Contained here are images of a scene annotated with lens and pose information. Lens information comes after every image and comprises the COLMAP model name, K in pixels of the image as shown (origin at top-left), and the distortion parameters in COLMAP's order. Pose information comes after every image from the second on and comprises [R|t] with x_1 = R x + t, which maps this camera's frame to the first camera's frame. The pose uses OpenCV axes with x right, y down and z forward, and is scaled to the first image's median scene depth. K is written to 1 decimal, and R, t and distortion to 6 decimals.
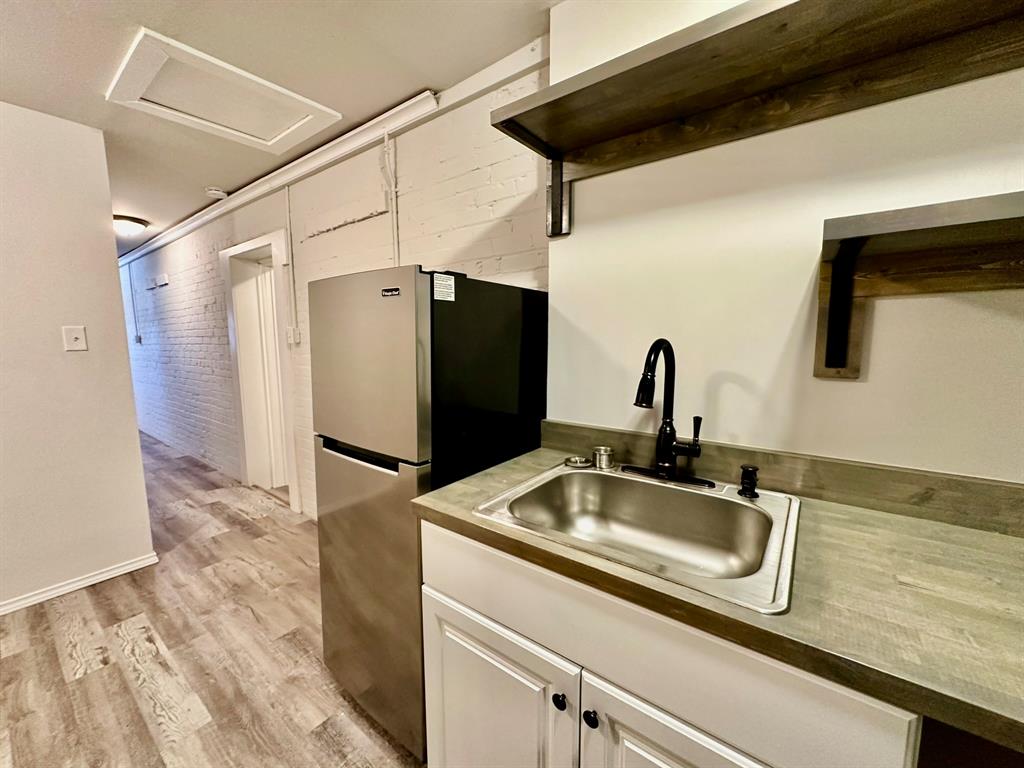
lens RADIAL K [[408.7, 0, 511.3], [0, 408.7, 383.2], [0, 0, 1]] dist [-0.001829, -0.000157]
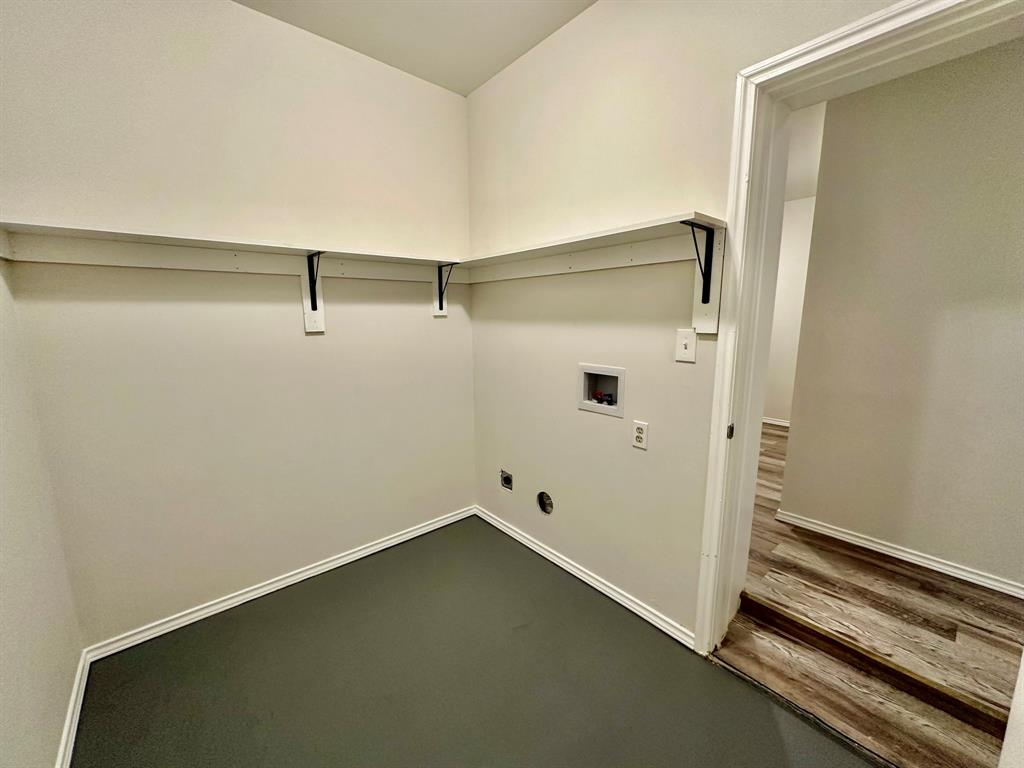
lens RADIAL K [[408.7, 0, 512.7], [0, 408.7, 383.3], [0, 0, 1]] dist [-0.001829, -0.000157]
pose [[-0.976071, -0.023149, 0.216214, -0.399396], [0.038592, 0.960092, 0.277009, -0.180830], [-0.213998, 0.278725, -0.936225, 1.834556]]
